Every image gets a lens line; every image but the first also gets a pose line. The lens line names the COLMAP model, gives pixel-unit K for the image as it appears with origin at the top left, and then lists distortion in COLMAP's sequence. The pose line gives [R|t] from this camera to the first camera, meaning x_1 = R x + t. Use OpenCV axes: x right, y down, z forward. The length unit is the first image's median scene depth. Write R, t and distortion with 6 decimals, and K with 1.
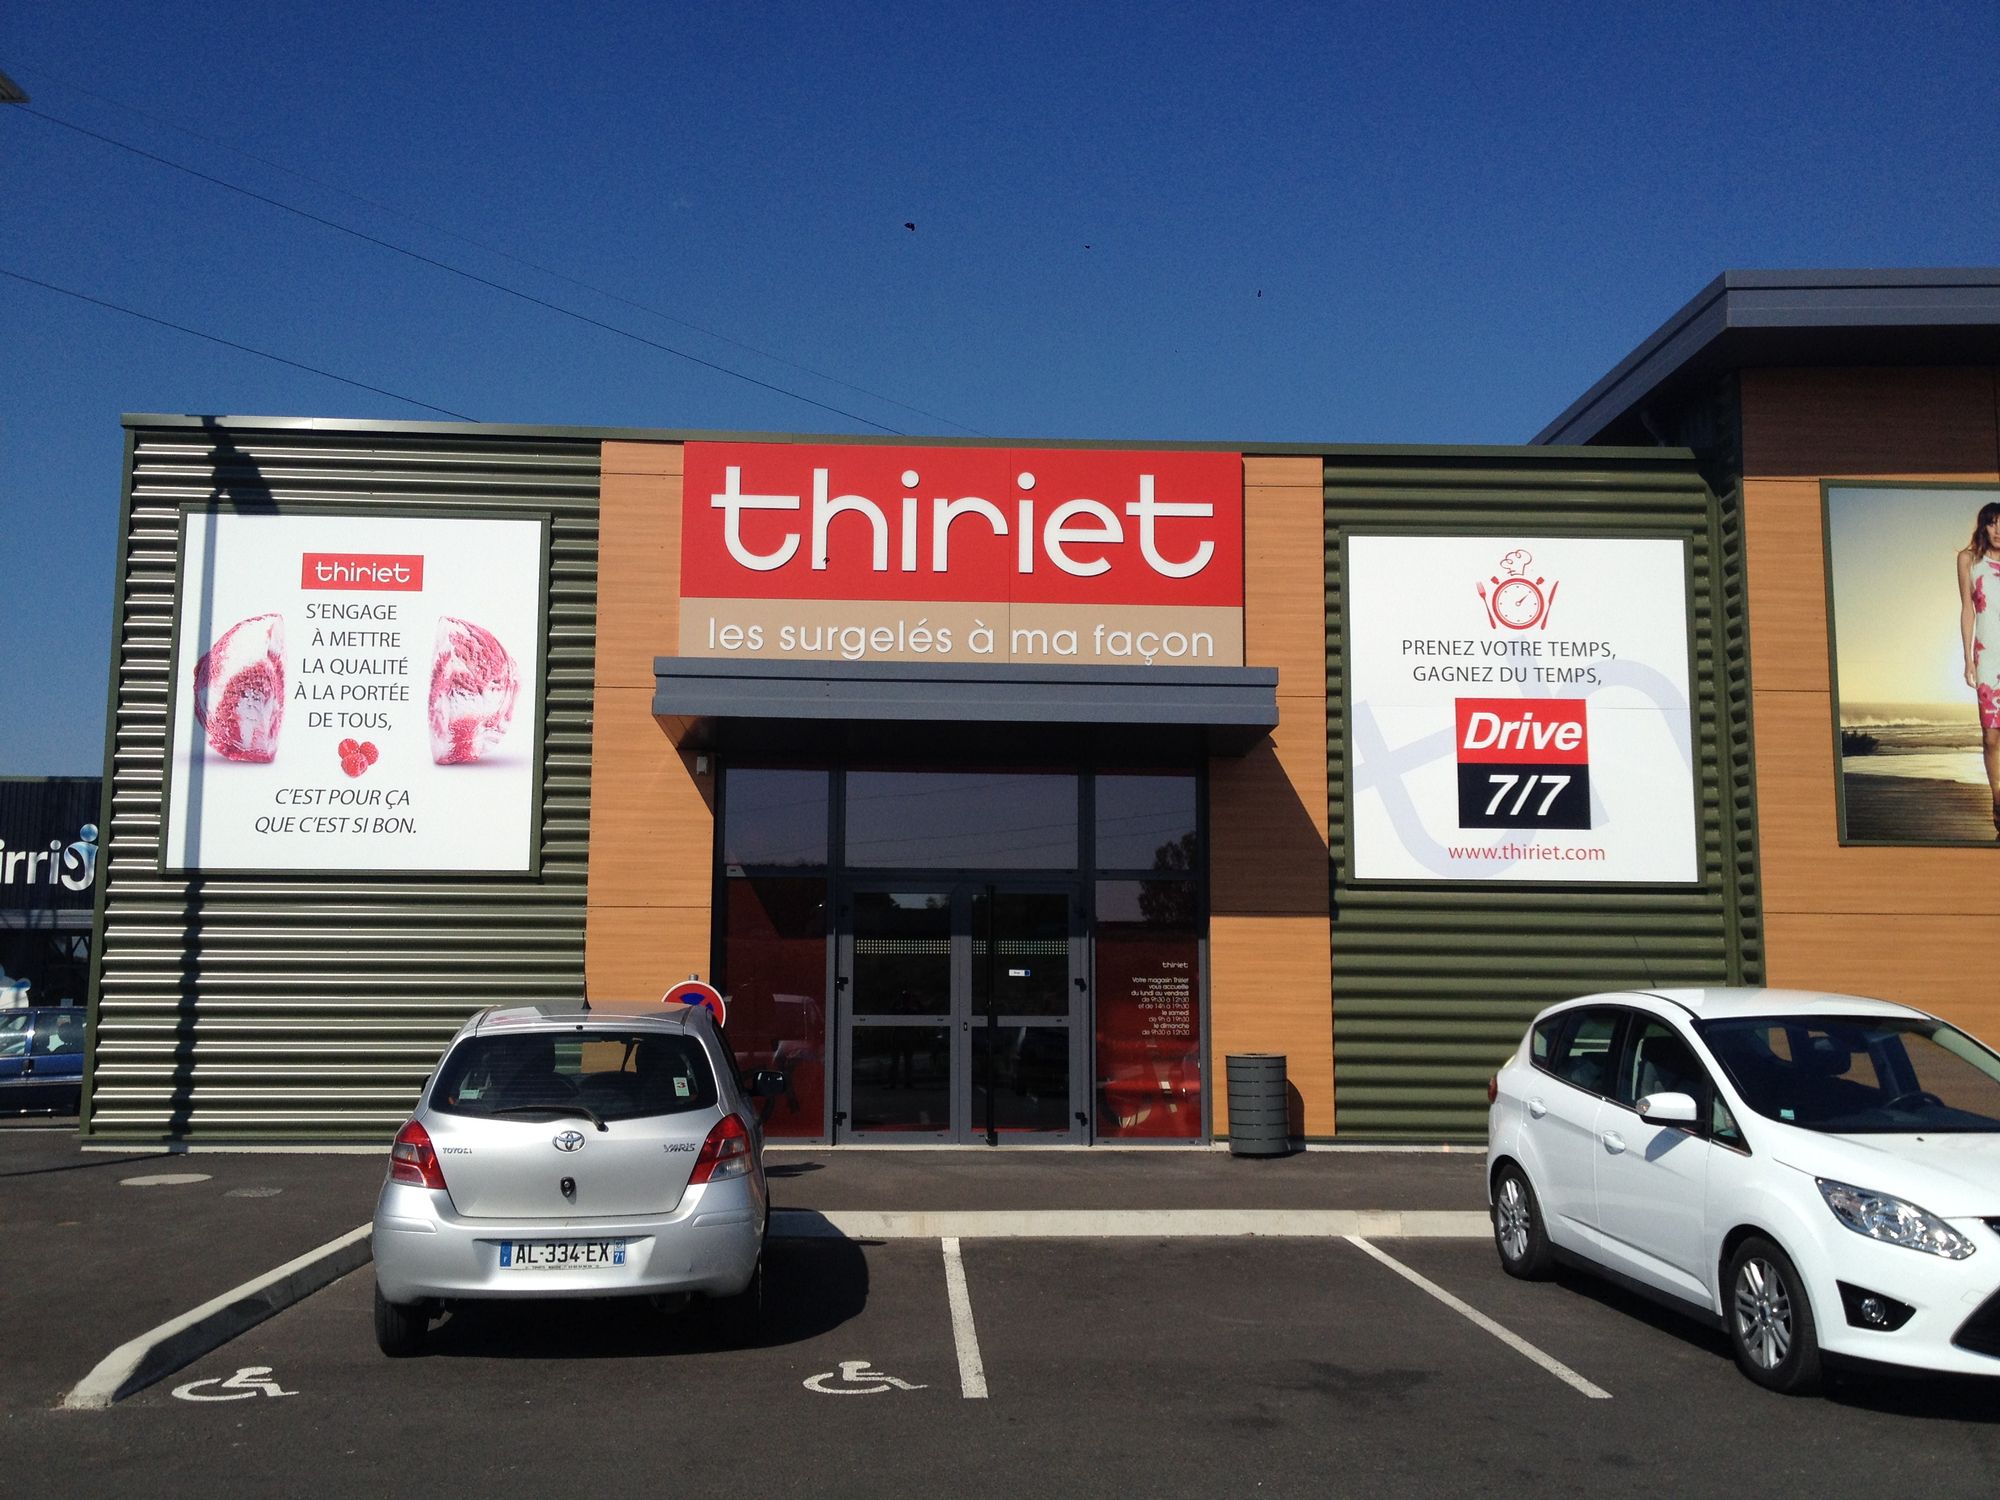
lens RADIAL K [[1841.6, 0, 1000.0], [0, 1841.6, 750.0], [0, 0, 1]] dist [0.059091, -0.006531]
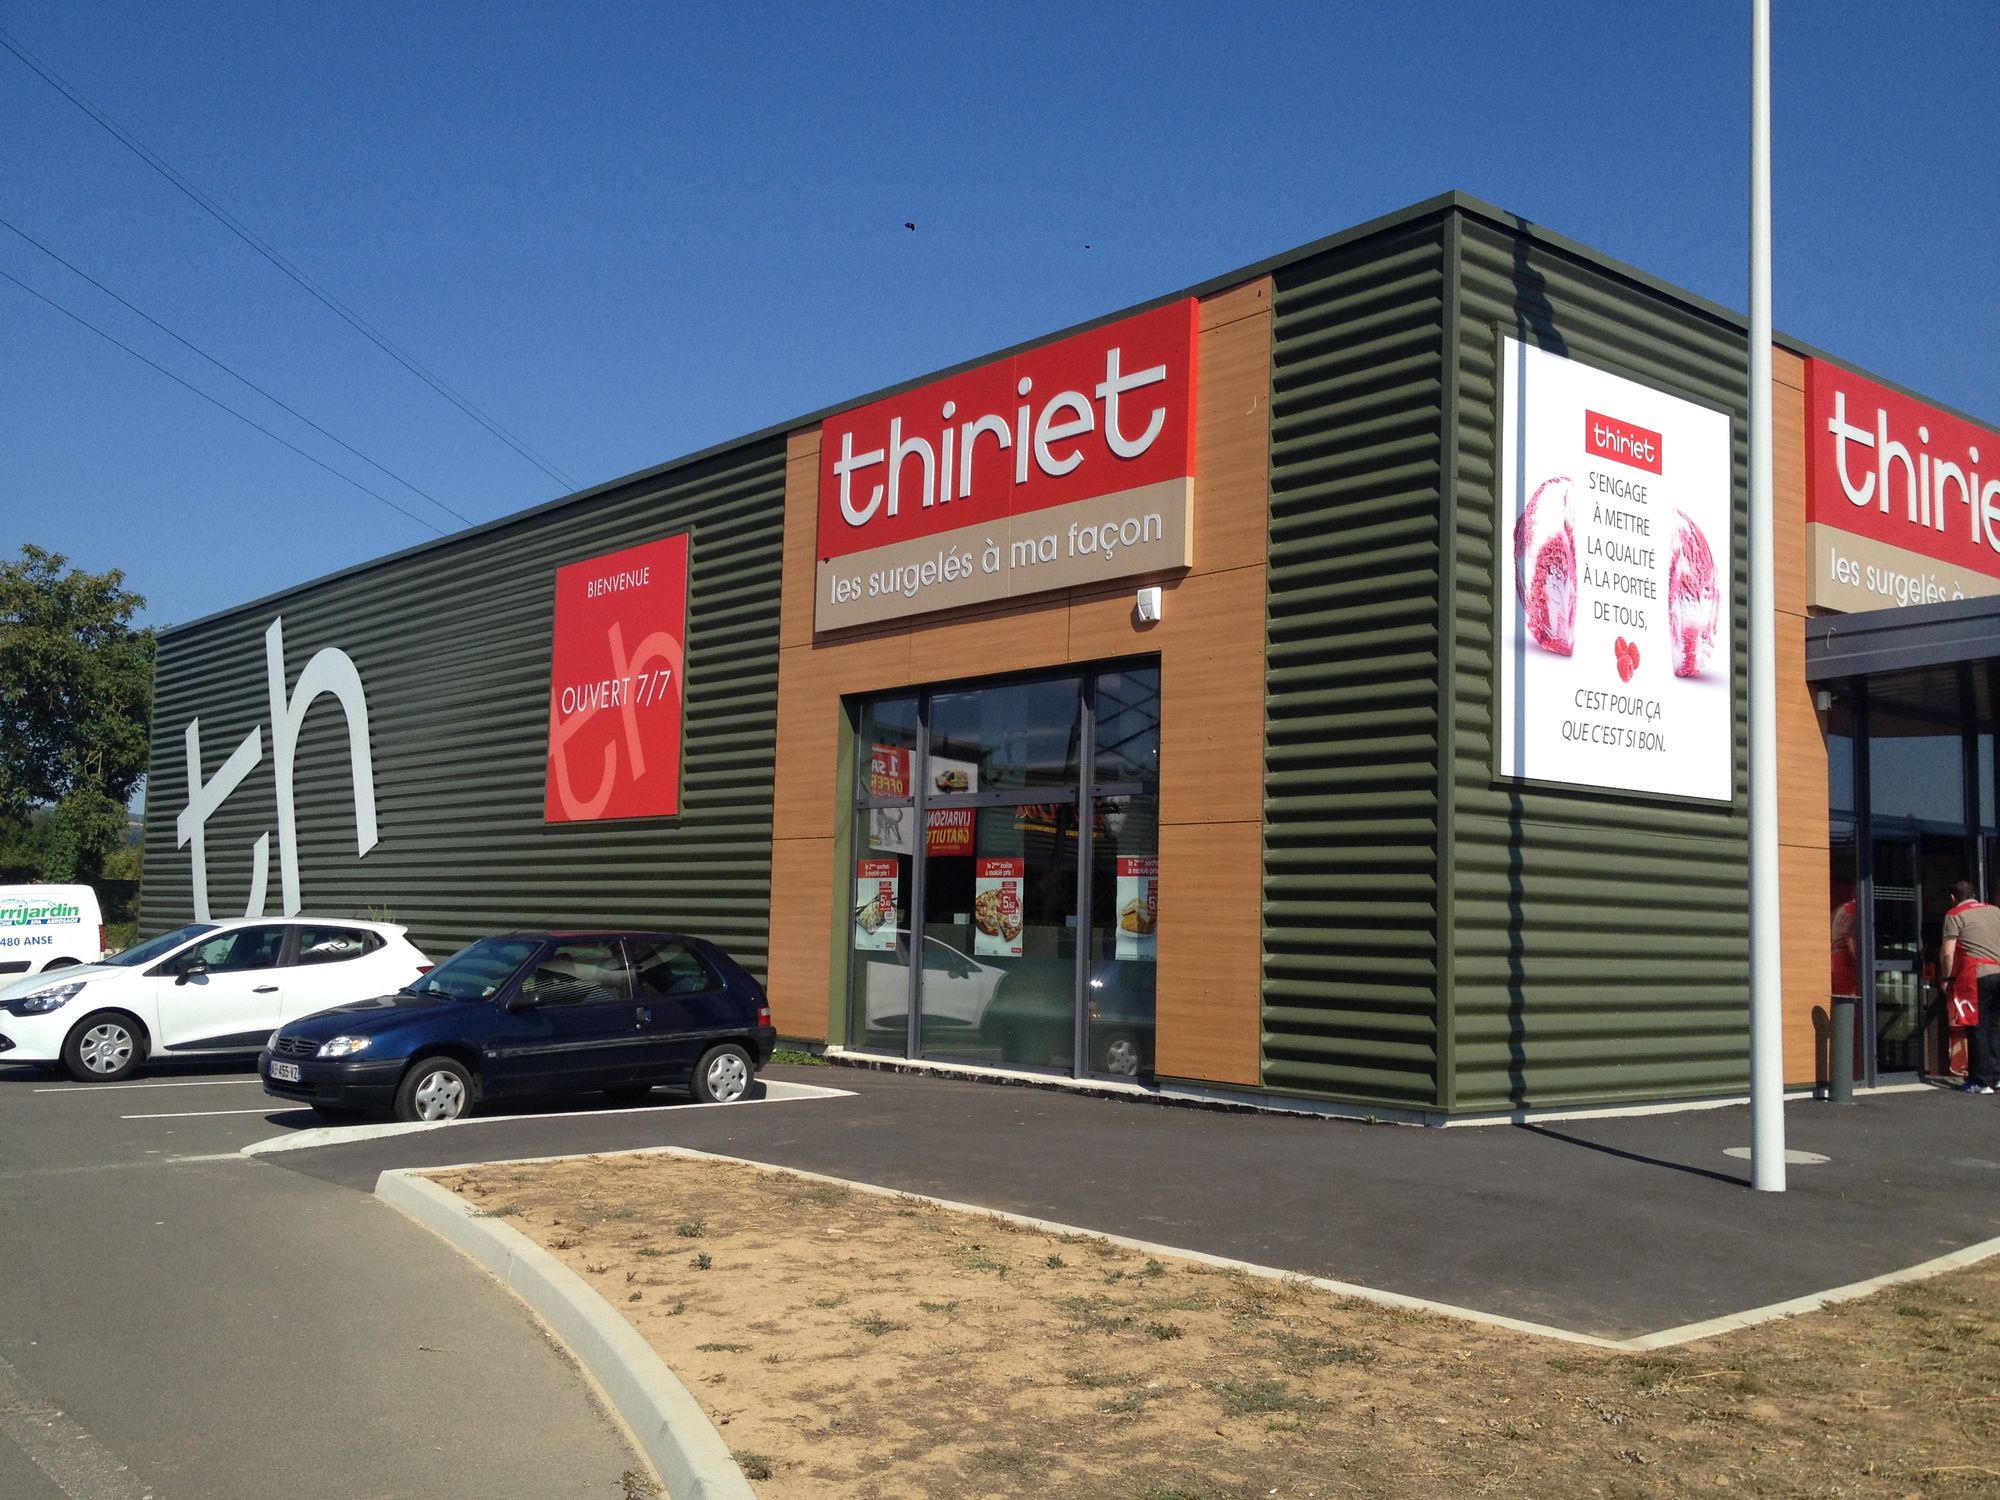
lens RADIAL K [[1841.6, 0, 1000.0], [0, 1841.6, 750.0], [0, 0, 1]] dist [0.059091, -0.006531]
pose [[0.792694, 0.065457, 0.606096, -1.090457], [-0.093884, 0.995466, 0.015280, 0.059631], [-0.602347, -0.069015, 0.795245, 0.485811]]
